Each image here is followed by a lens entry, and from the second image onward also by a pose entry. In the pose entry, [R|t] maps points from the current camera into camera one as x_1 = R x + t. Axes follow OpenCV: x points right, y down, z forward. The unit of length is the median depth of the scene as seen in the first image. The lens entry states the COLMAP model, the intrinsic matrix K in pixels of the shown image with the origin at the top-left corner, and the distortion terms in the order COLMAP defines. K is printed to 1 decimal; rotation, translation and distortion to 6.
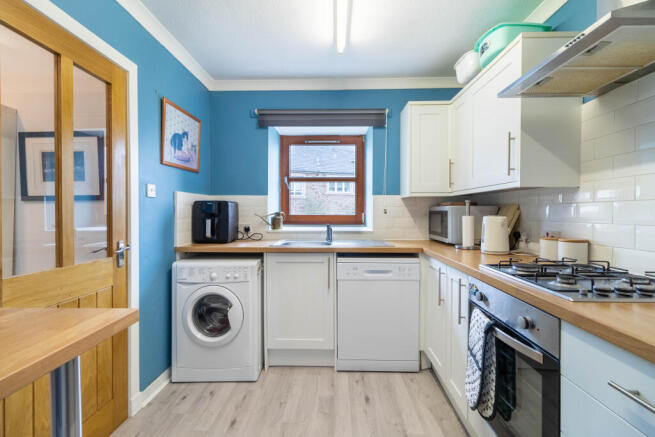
lens RADIAL K [[299.0, 0, 326.0], [0, 299.0, 212.9], [0, 0, 1]] dist [0.003027, 0.000044]
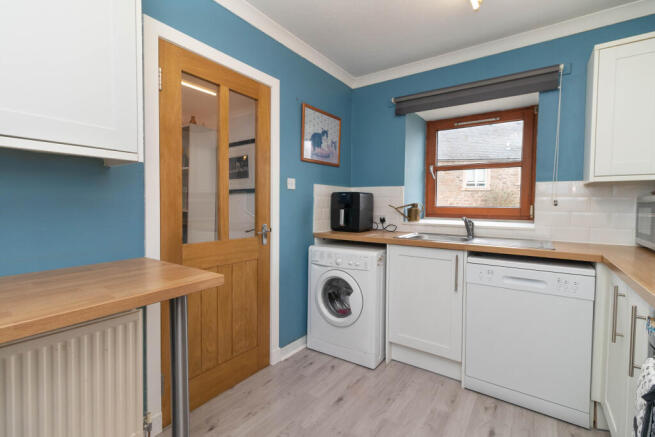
lens RADIAL K [[299.0, 0, 326.0], [0, 299.0, 212.9], [0, 0, 1]] dist [0.003027, 0.000044]
pose [[0.834319, 0.022999, -0.550802, 0.164389], [-0.010389, 0.999608, 0.026003, 0.007733], [0.551184, -0.015972, 0.834231, 0.071228]]
